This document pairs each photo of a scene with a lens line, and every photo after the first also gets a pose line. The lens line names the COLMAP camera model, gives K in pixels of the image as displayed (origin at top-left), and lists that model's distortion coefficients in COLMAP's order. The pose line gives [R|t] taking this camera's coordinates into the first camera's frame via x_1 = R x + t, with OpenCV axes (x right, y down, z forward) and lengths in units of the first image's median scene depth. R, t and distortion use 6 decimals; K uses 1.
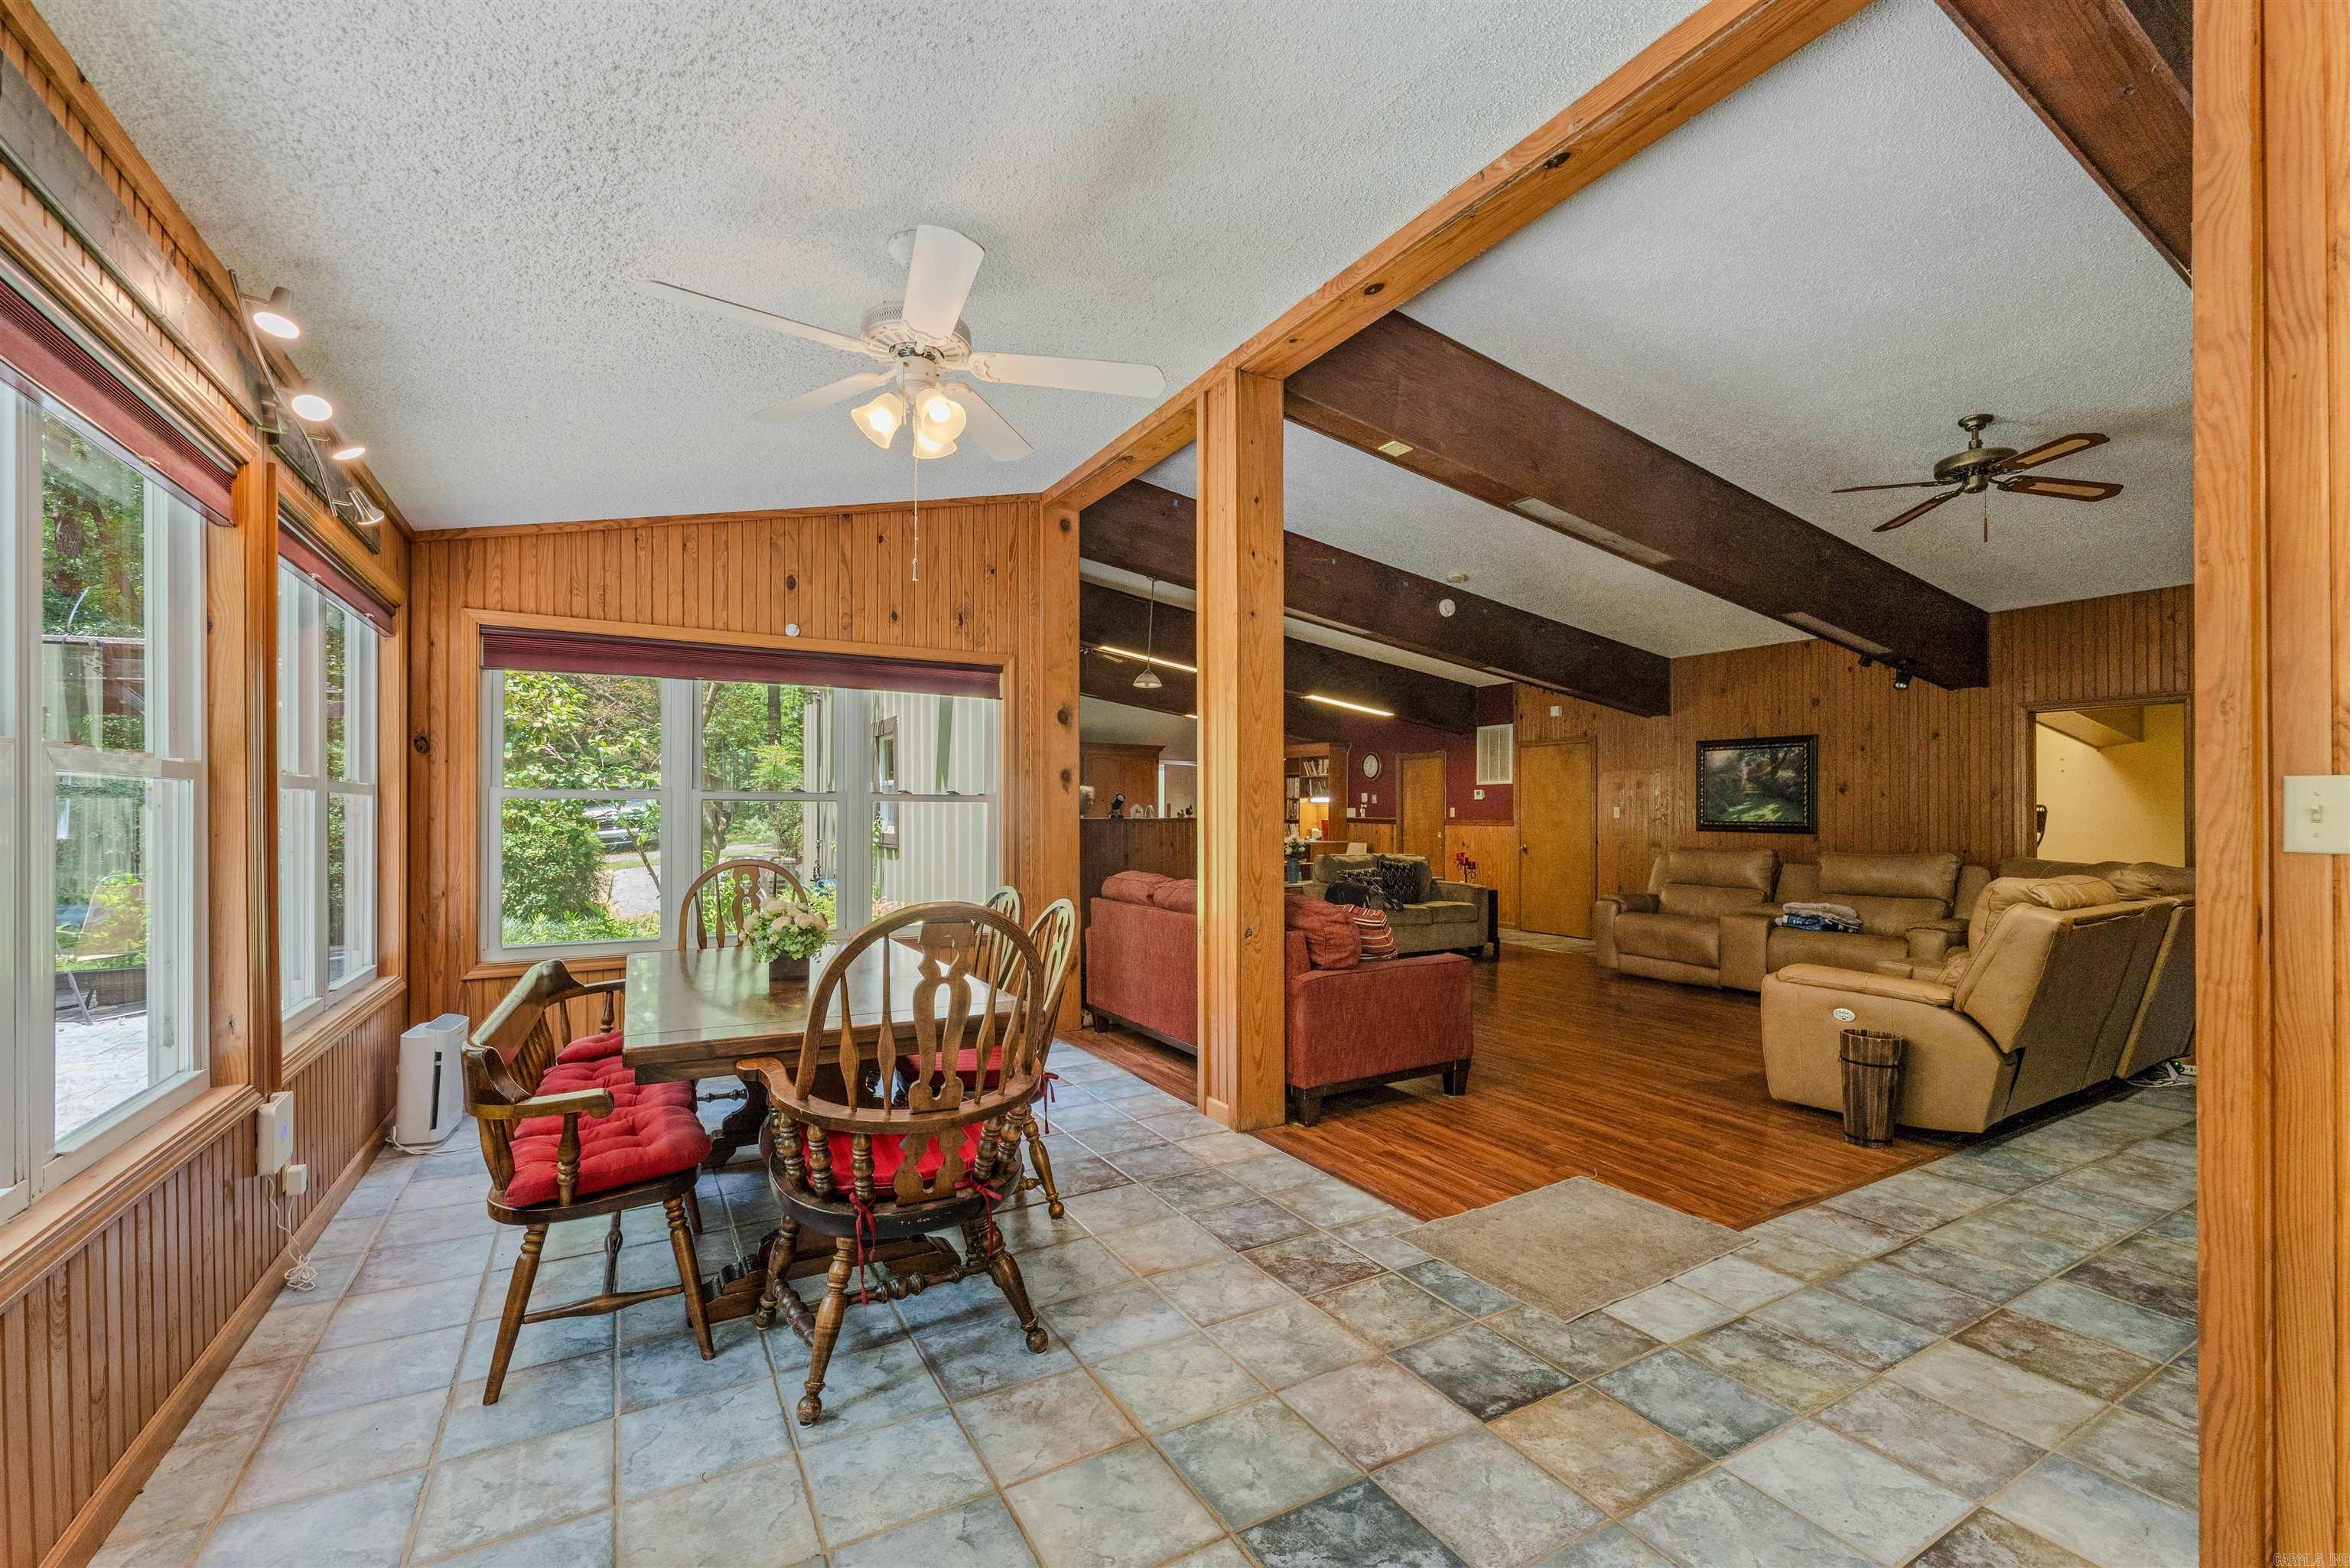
lens RADIAL K [[964.4, 0, 1177.7], [0, 964.4, 803.2], [0, 0, 1]] dist [-0.006487, 0.000723]
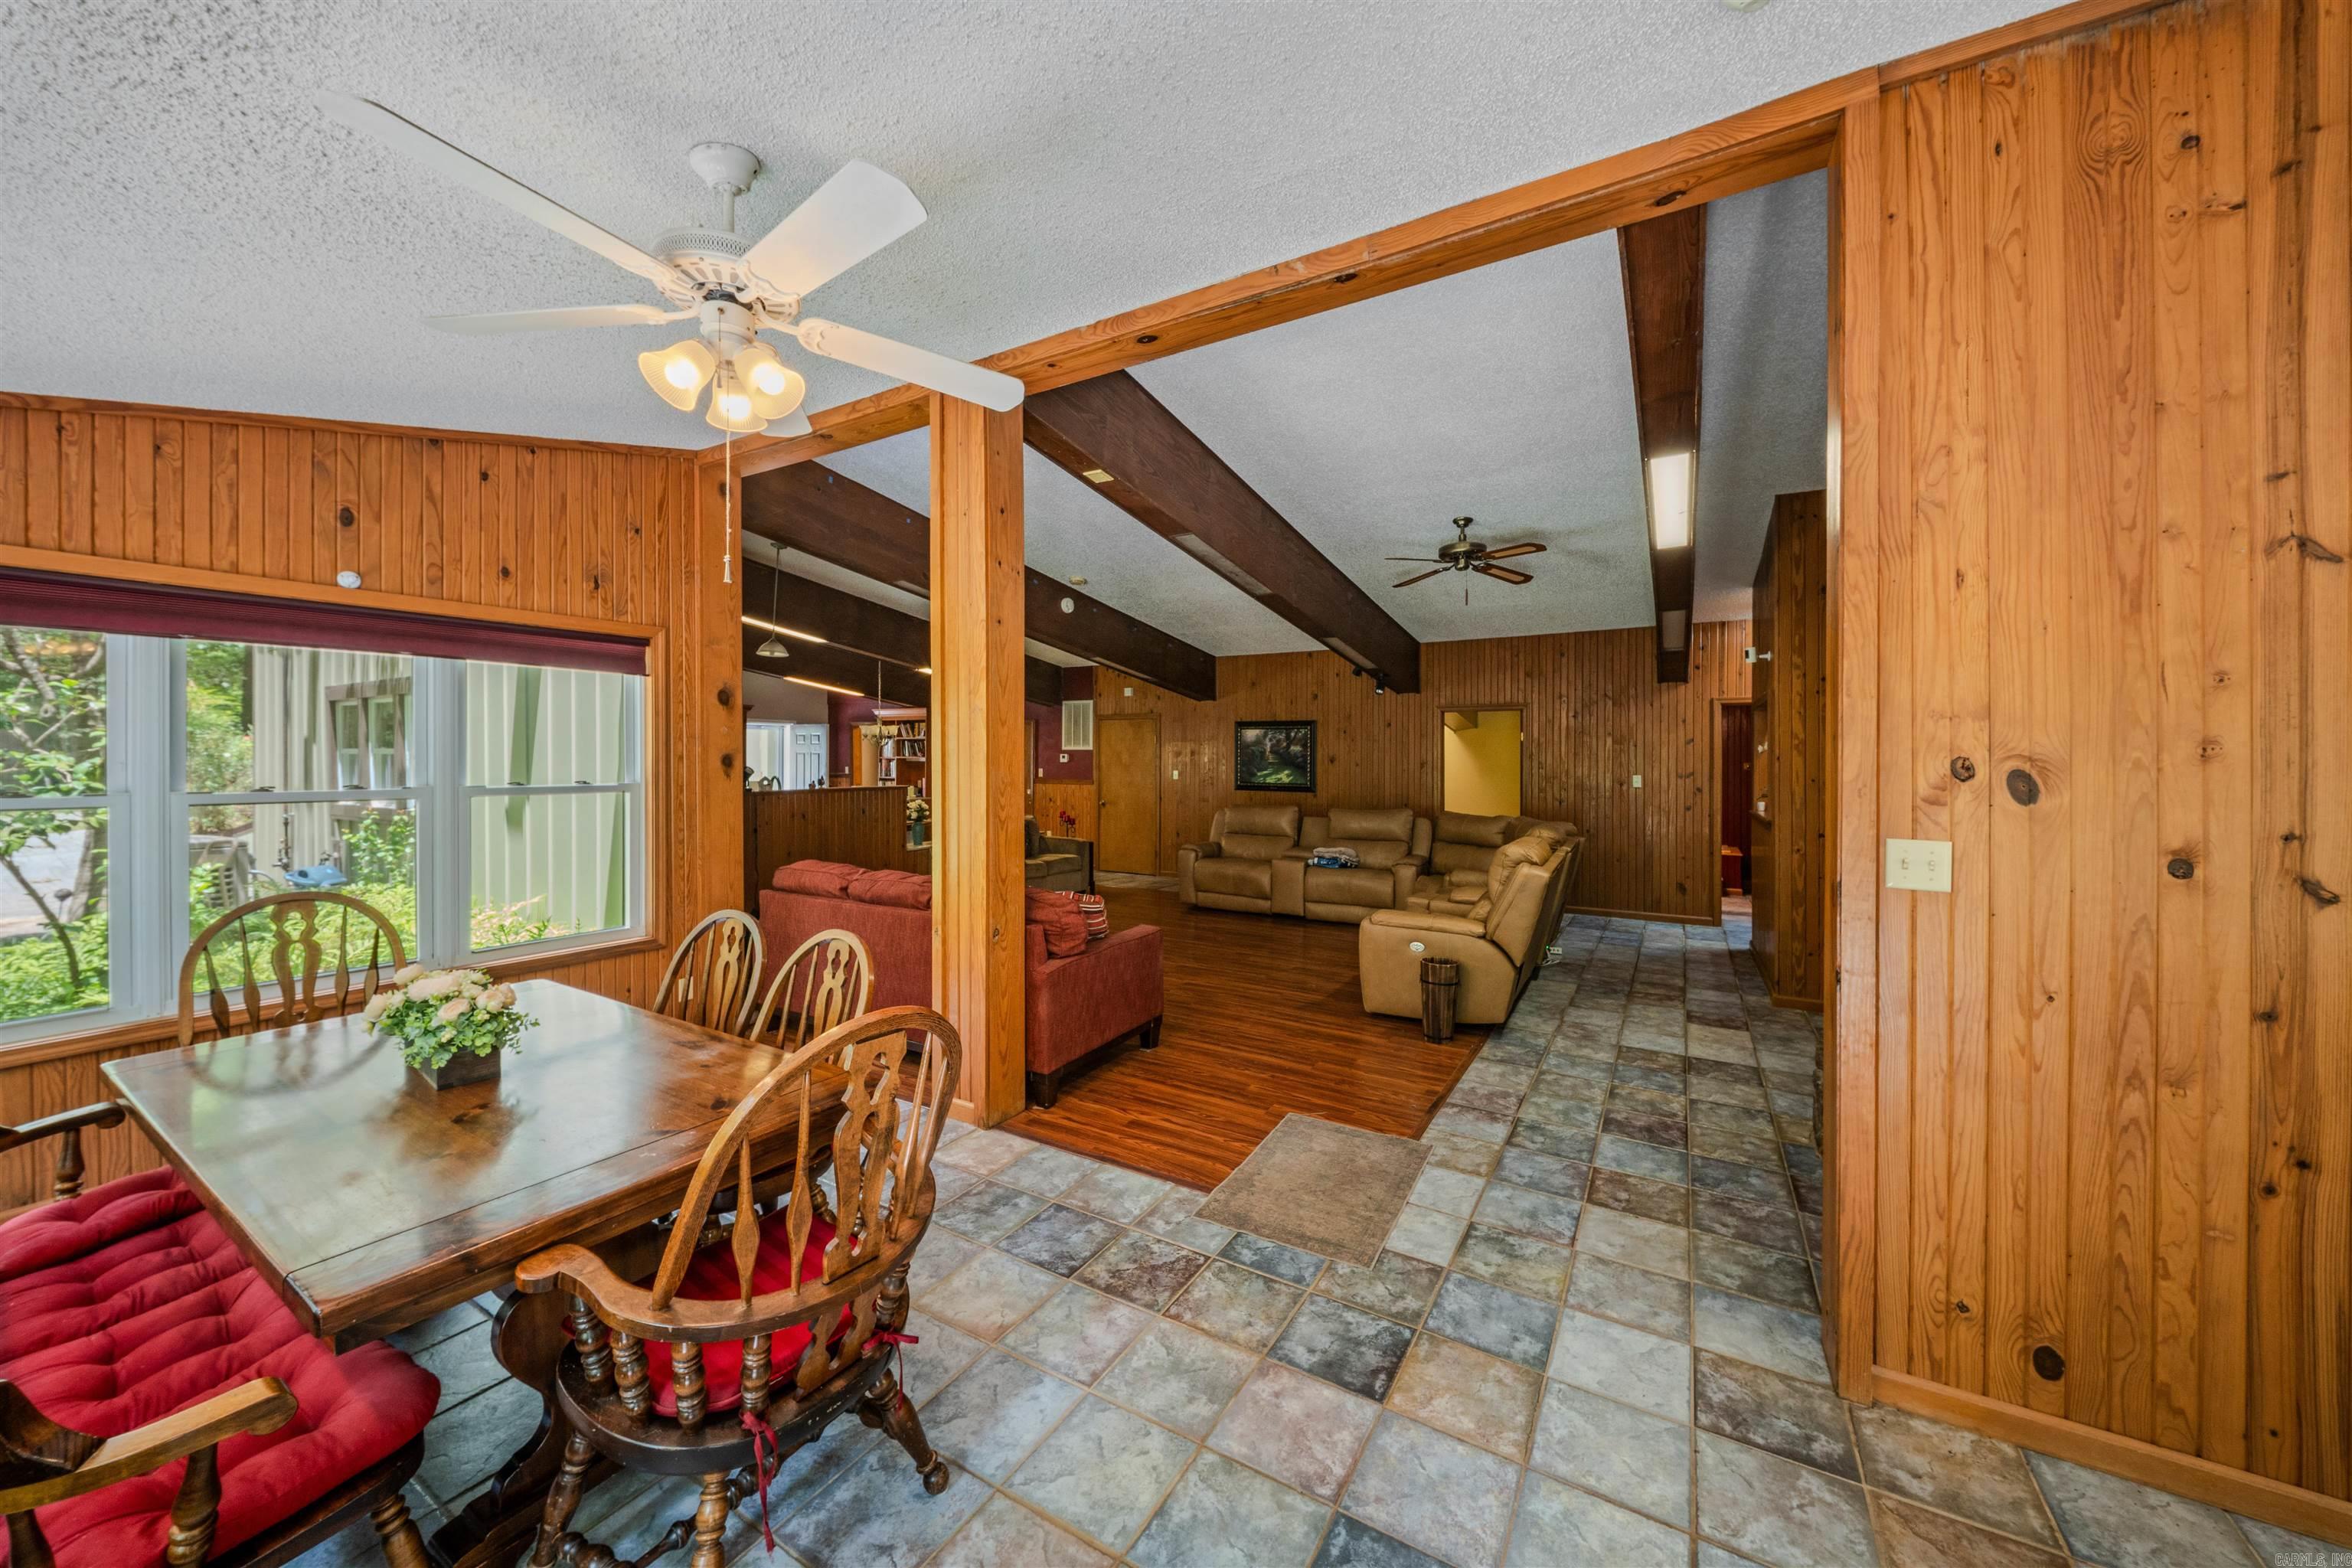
lens RADIAL K [[822.5, 0, 1170.2], [0, 822.5, 758.1], [0, 0, 1]] dist [-0.000286, -0.002956]
pose [[0.876761, -0.001107, 0.480925, -0.151626], [-0.004599, 0.999932, 0.010685, -0.051073], [-0.480905, -0.011581, 0.876696, 0.119225]]
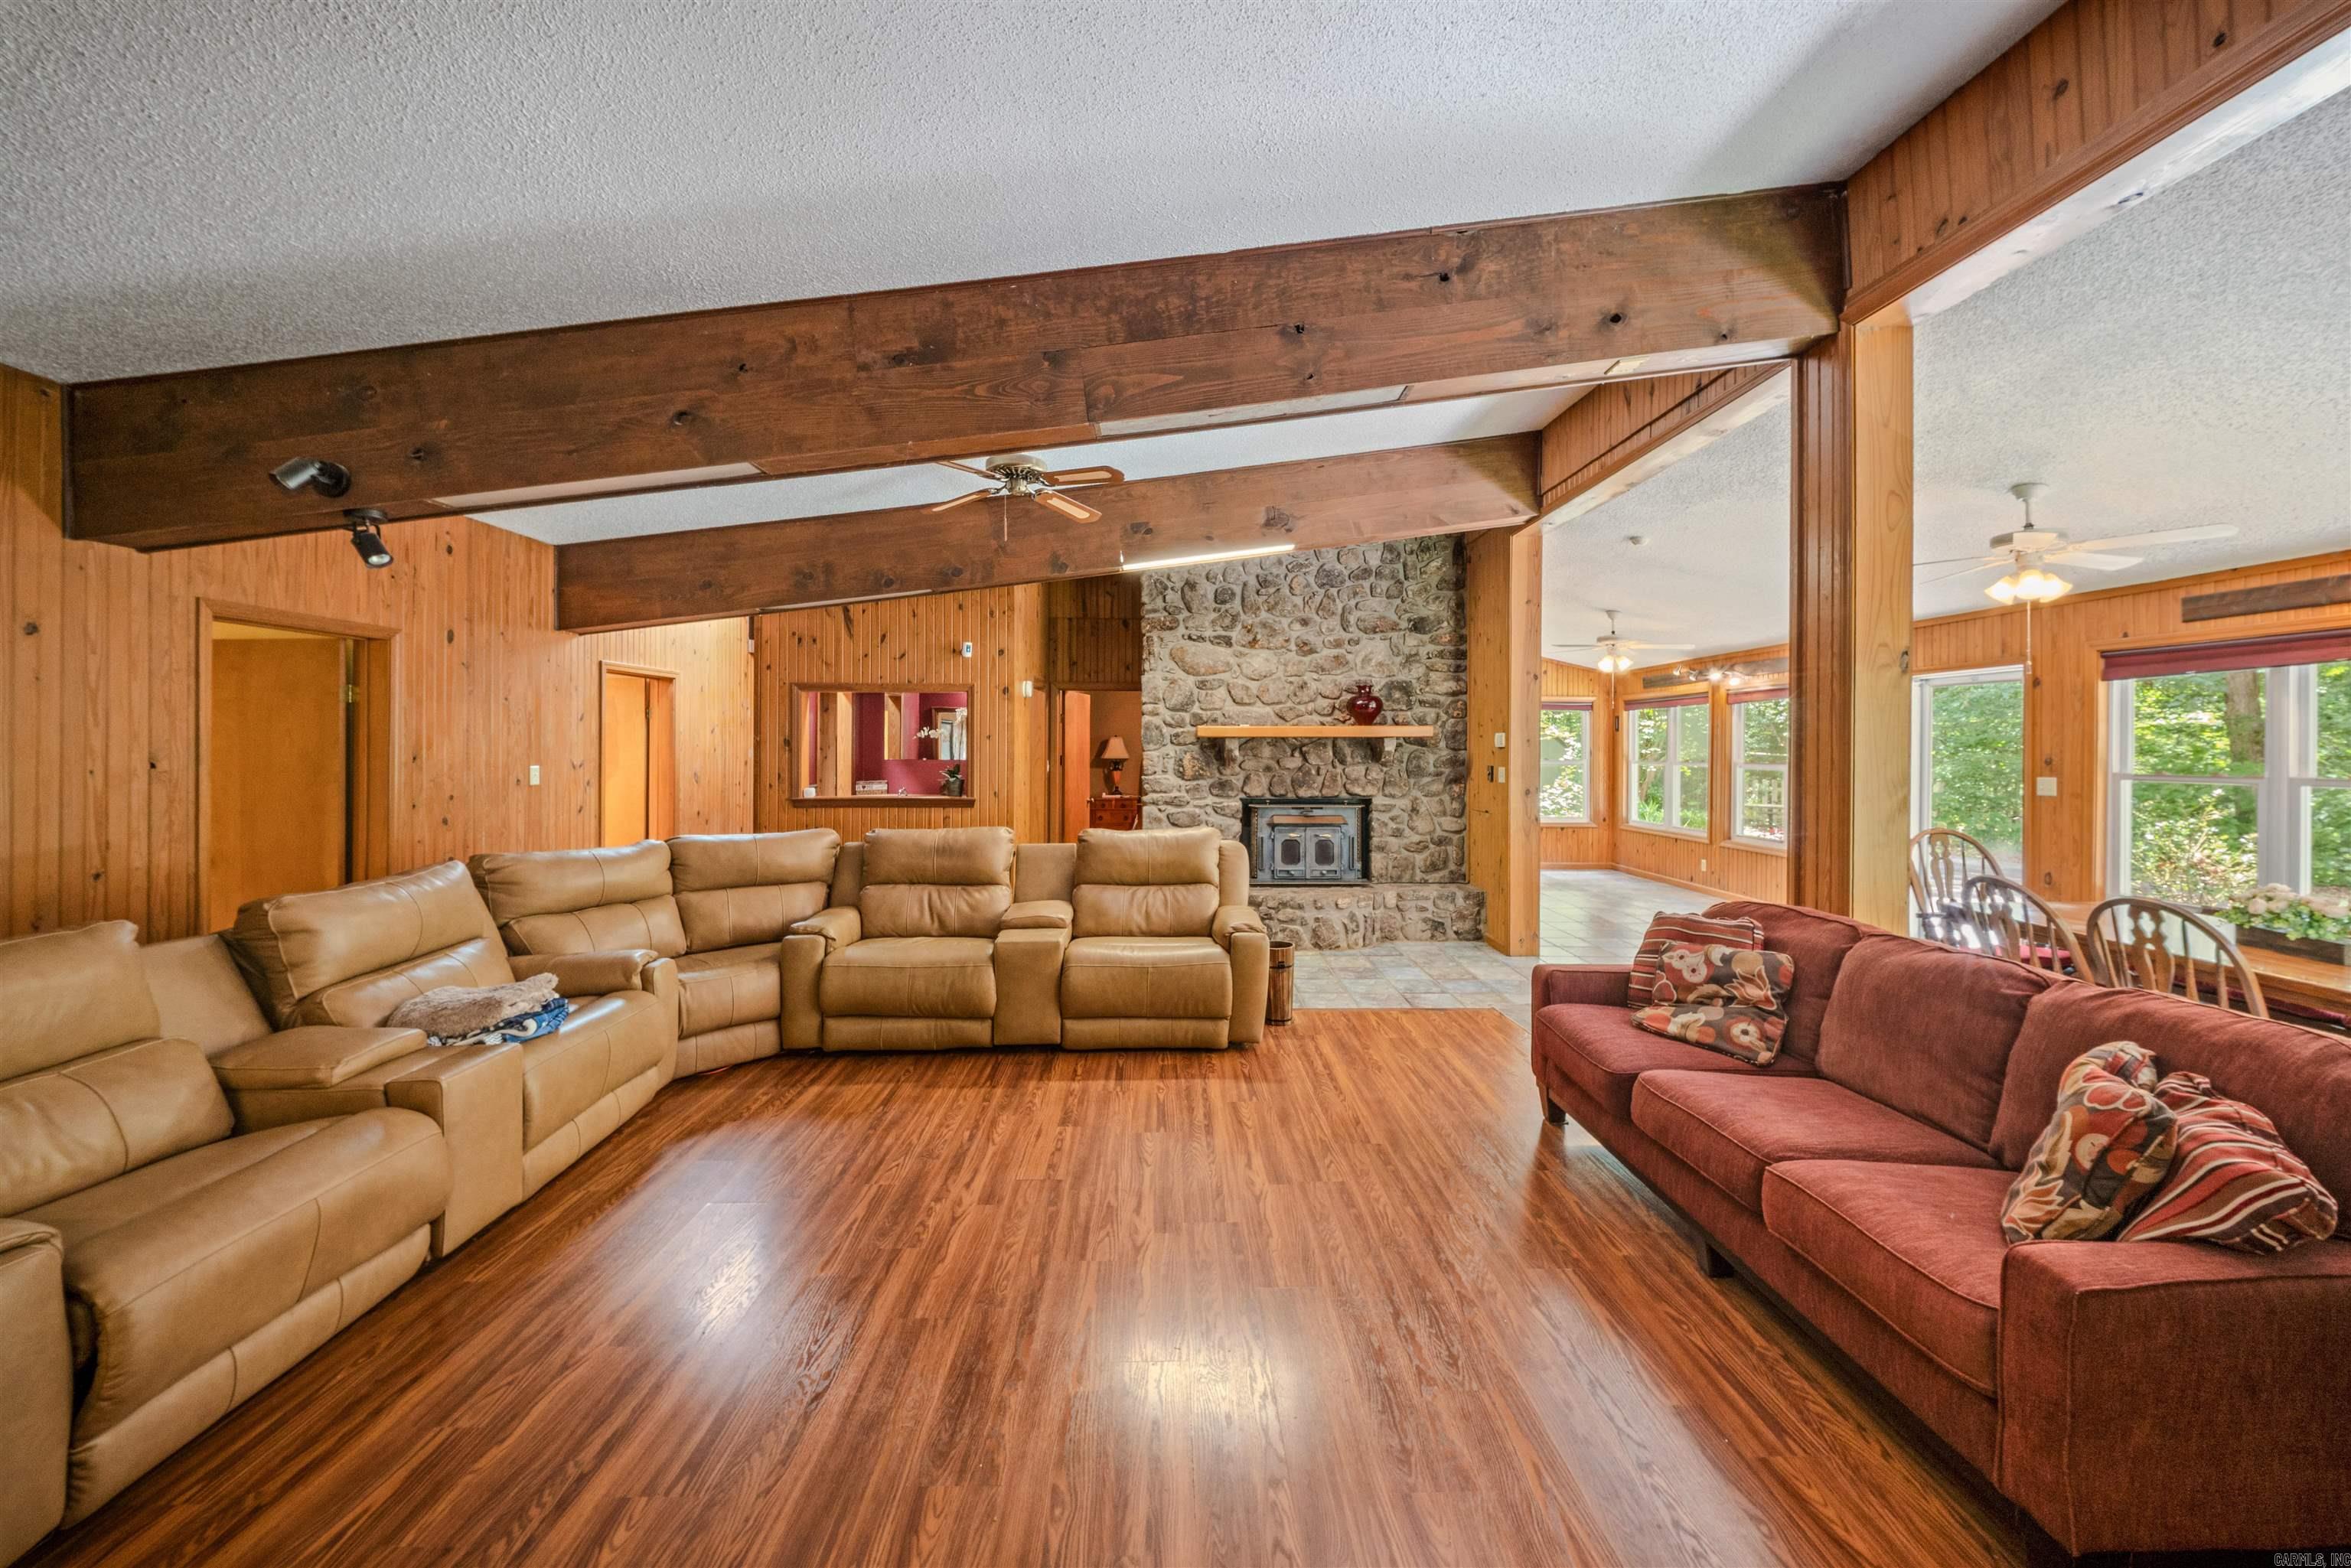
lens RADIAL K [[822.1, 0, 1181.8], [0, 822.1, 746.7], [0, 0, 1]] dist [-0.000286, -0.002956]
pose [[-0.873819, -0.009302, 0.486162, 0.205626], [-0.014604, 0.999868, -0.007118, -0.032817], [-0.486032, -0.013320, -0.873840, 1.694997]]
